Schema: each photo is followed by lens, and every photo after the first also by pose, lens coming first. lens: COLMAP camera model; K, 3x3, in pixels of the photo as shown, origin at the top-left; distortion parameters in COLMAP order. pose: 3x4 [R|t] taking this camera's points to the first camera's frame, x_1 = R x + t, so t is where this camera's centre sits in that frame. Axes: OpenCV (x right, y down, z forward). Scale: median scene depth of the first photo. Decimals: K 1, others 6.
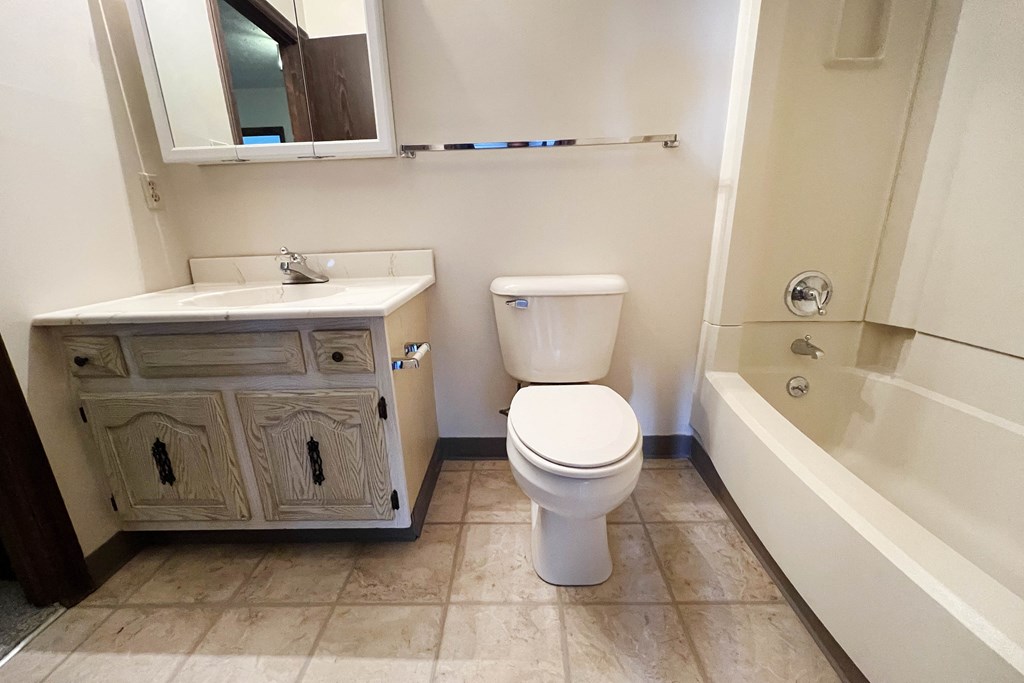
lens RADIAL K [[415.2, 0, 509.8], [0, 415.2, 338.7], [0, 0, 1]] dist [-0.000649, 0.000163]
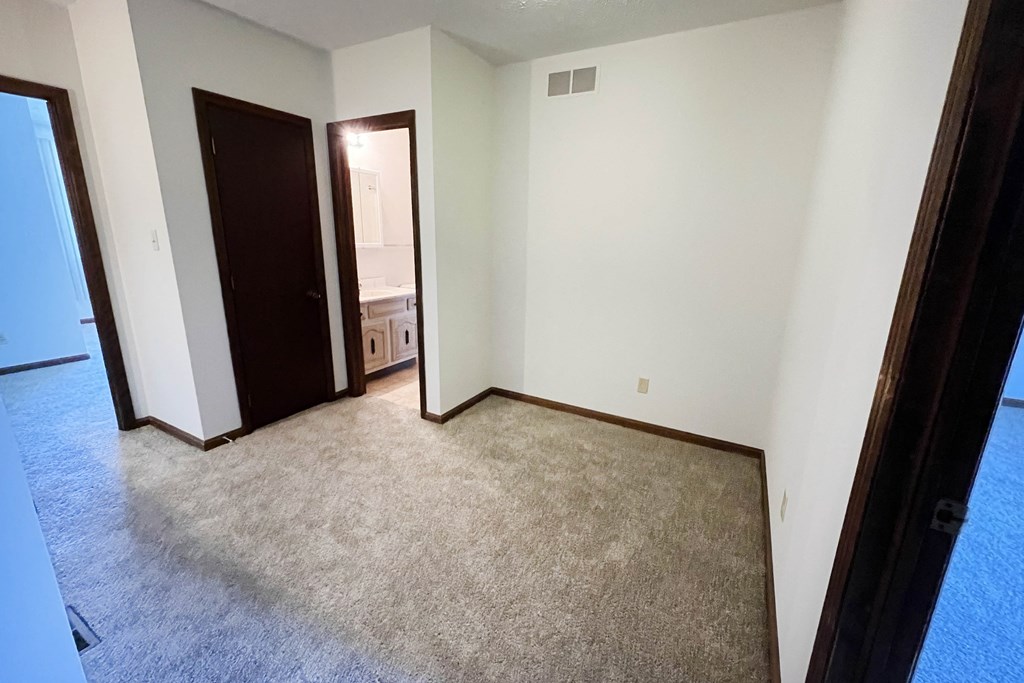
lens RADIAL K [[415.2, 0, 509.8], [0, 415.2, 338.7], [0, 0, 1]] dist [-0.000649, 0.000163]
pose [[0.473091, -0.175974, 0.863260, -3.147813], [0.204735, 0.974984, 0.086548, 0.188378], [-0.856895, 0.135794, 0.497284, -1.514494]]
